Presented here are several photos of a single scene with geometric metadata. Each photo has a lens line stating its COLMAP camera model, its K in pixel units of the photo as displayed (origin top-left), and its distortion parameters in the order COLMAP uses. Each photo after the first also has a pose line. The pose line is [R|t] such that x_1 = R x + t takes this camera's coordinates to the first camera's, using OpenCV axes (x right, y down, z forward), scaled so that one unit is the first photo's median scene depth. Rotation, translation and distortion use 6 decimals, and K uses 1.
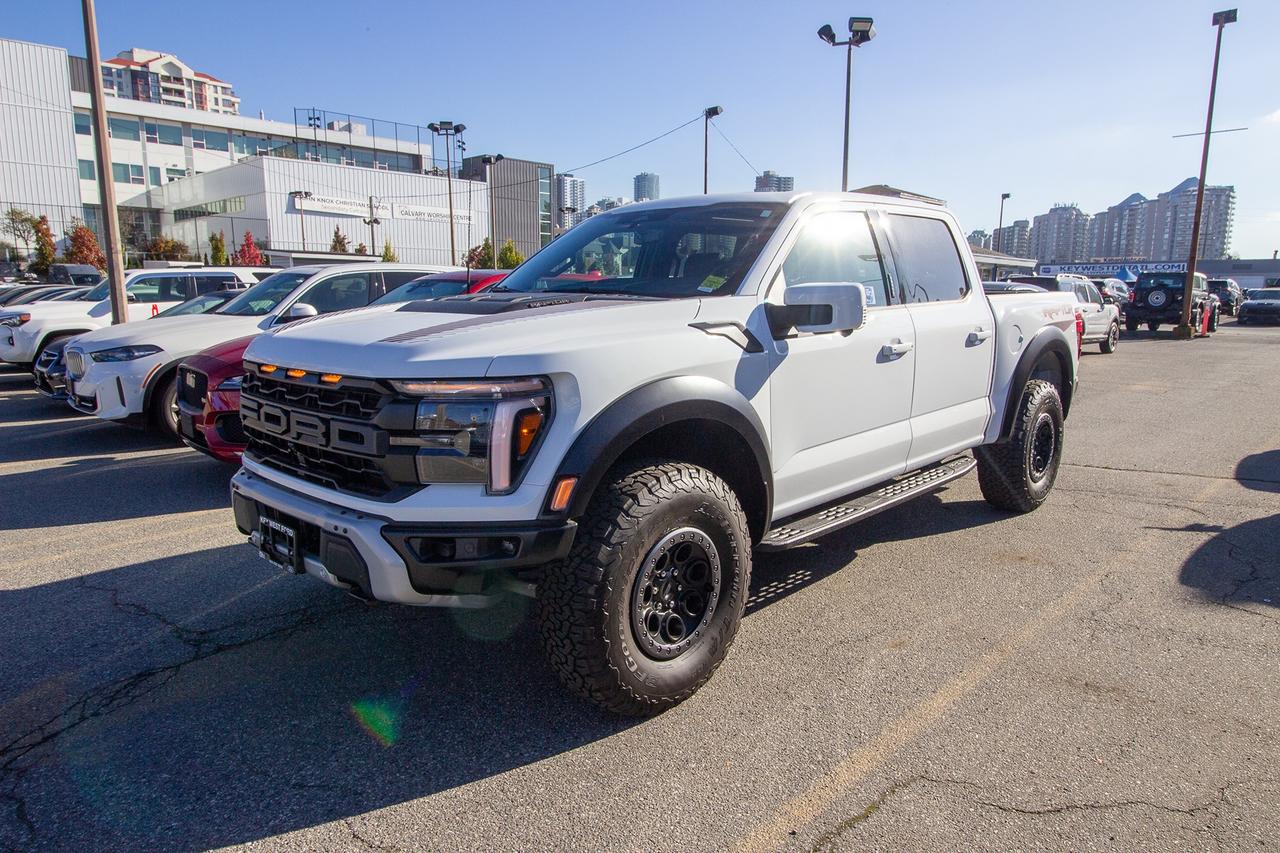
lens RADIAL K [[810.2, 0, 635.4], [0, 810.2, 427.1], [0, 0, 1]] dist [0.007558, -0.006574]
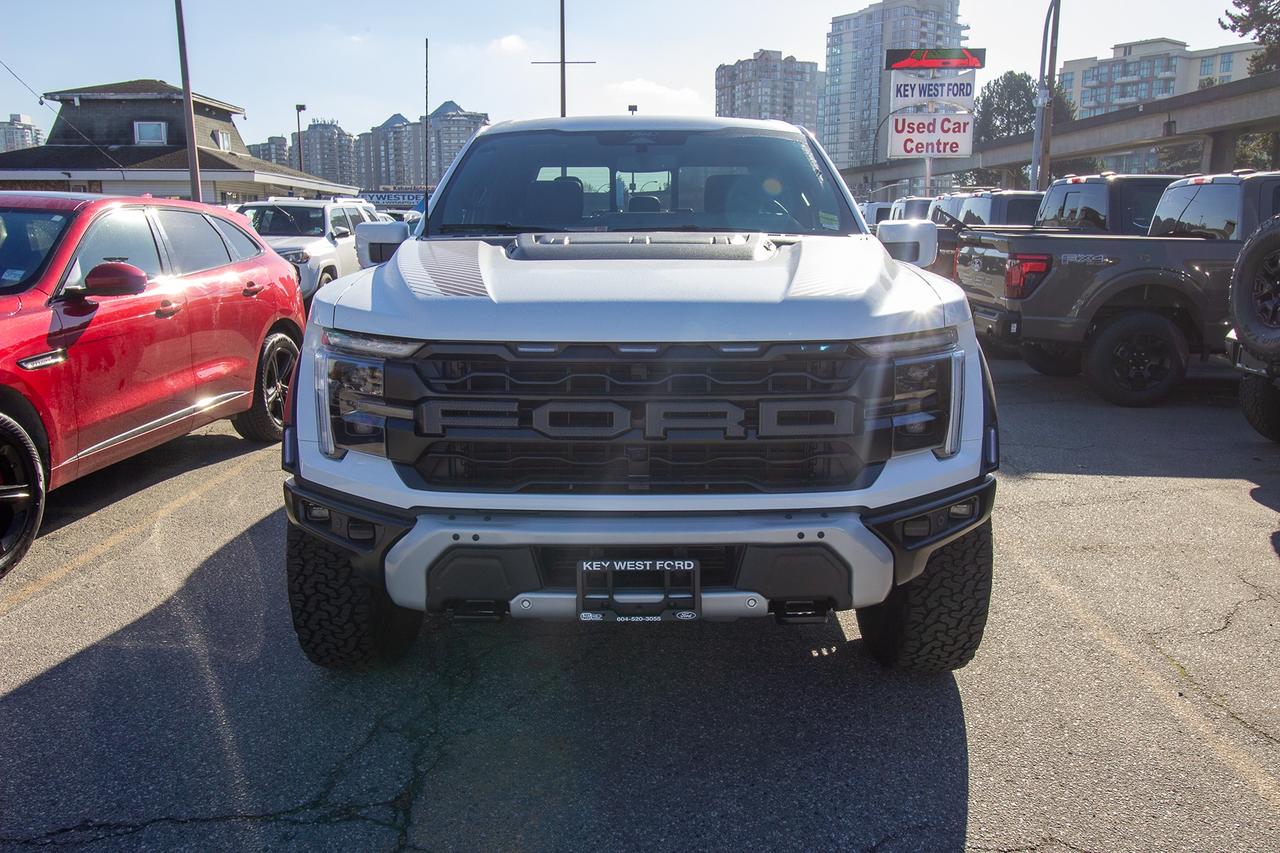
lens RADIAL K [[1016.2, 0, 632.8], [0, 1016.2, 428.0], [0, 0, 1]] dist [0.011402, 0.002413]
pose [[0.726785, -0.135753, 0.673316, -0.903439], [0.113769, 0.990526, 0.076904, -0.058281], [-0.677377, 0.020709, 0.735344, 0.303600]]
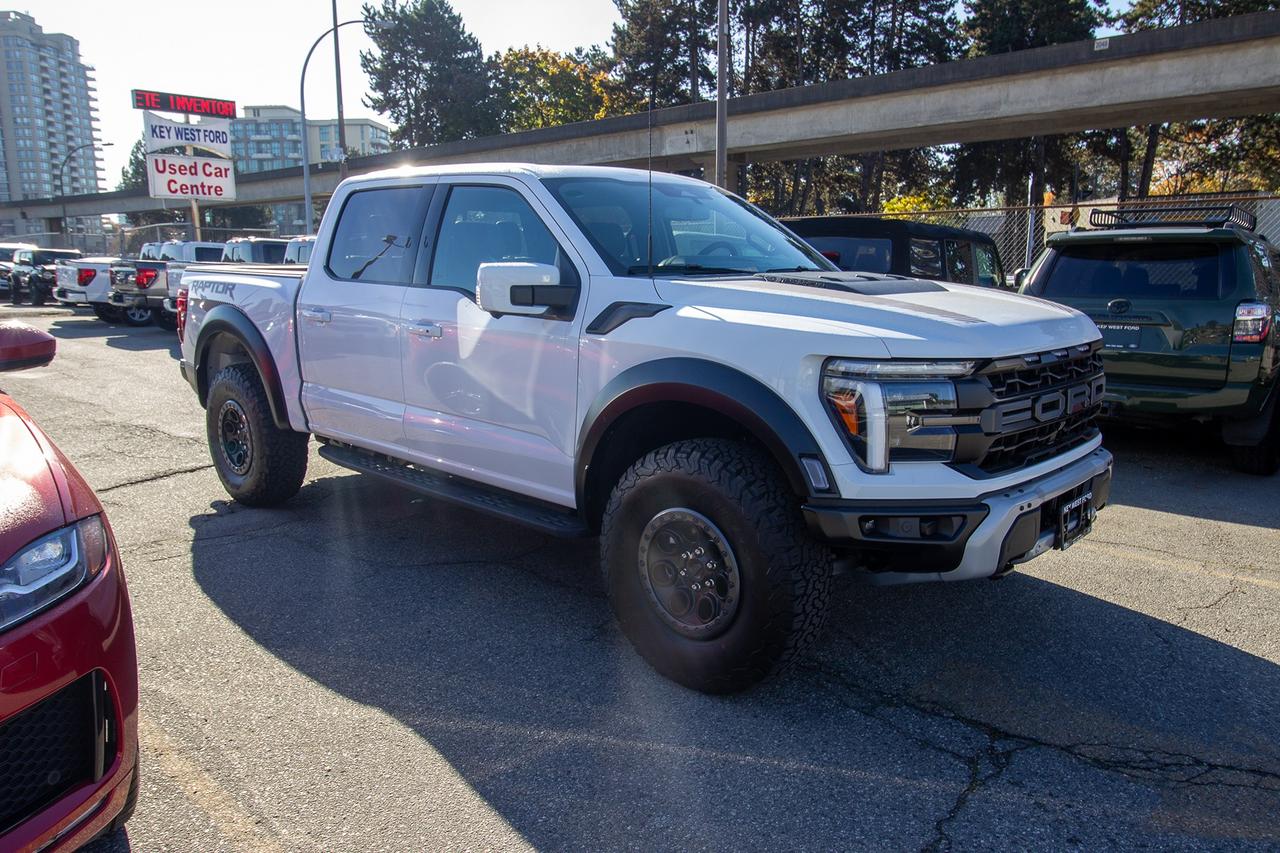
lens RADIAL K [[922.7, 0, 639.9], [0, 922.7, 425.5], [0, 0, 1]] dist [0.006258, -0.000266]
pose [[-0.019888, -0.173108, 0.984702, -1.371057], [0.162680, 0.971211, 0.174022, -0.232349], [-0.986478, 0.163653, 0.008845, 1.332808]]
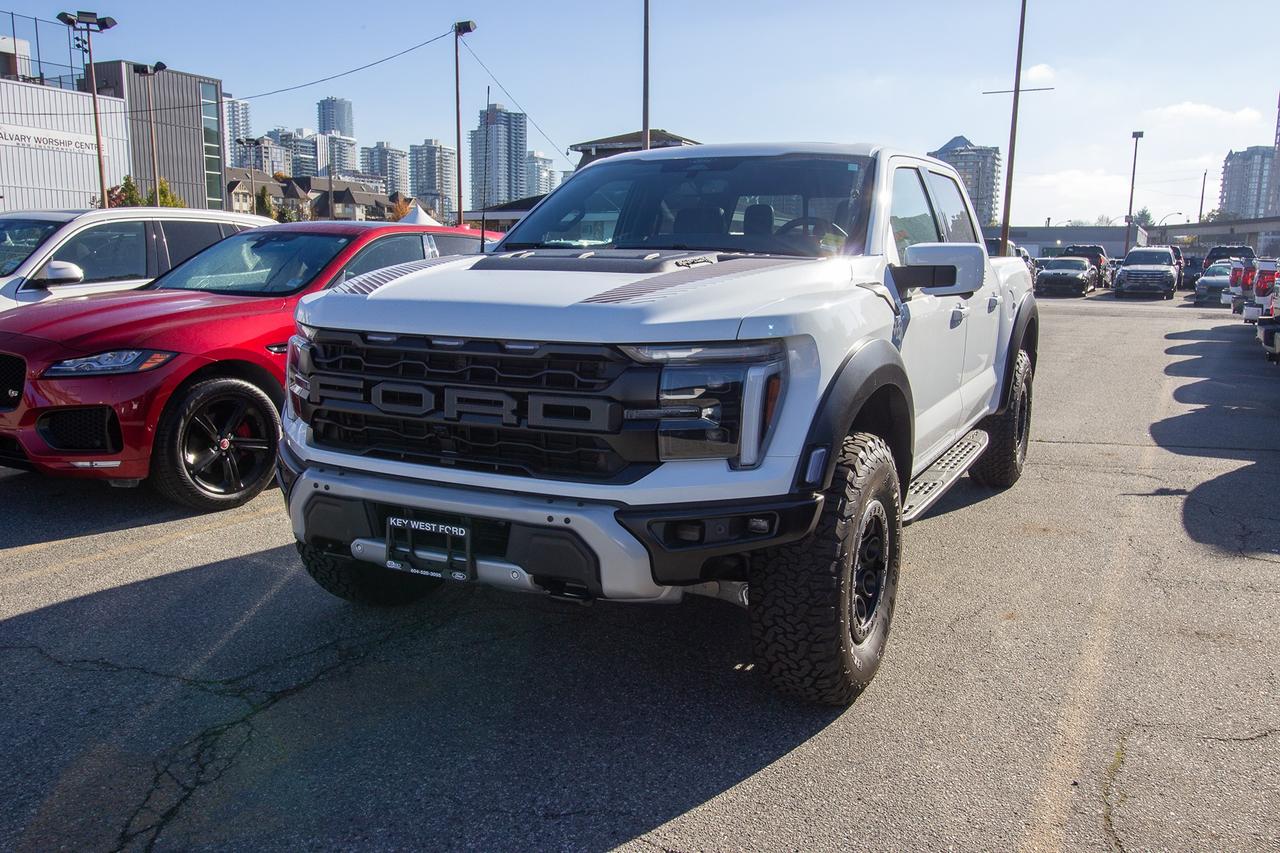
lens RADIAL K [[1016.2, 0, 633.5], [0, 1016.2, 426.6], [0, 0, 1]] dist [0.011402, 0.002413]
pose [[0.959305, -0.035161, 0.280175, -0.463144], [0.034716, 0.999376, 0.006554, 0.018011], [-0.280230, 0.003439, 0.959927, -0.048659]]
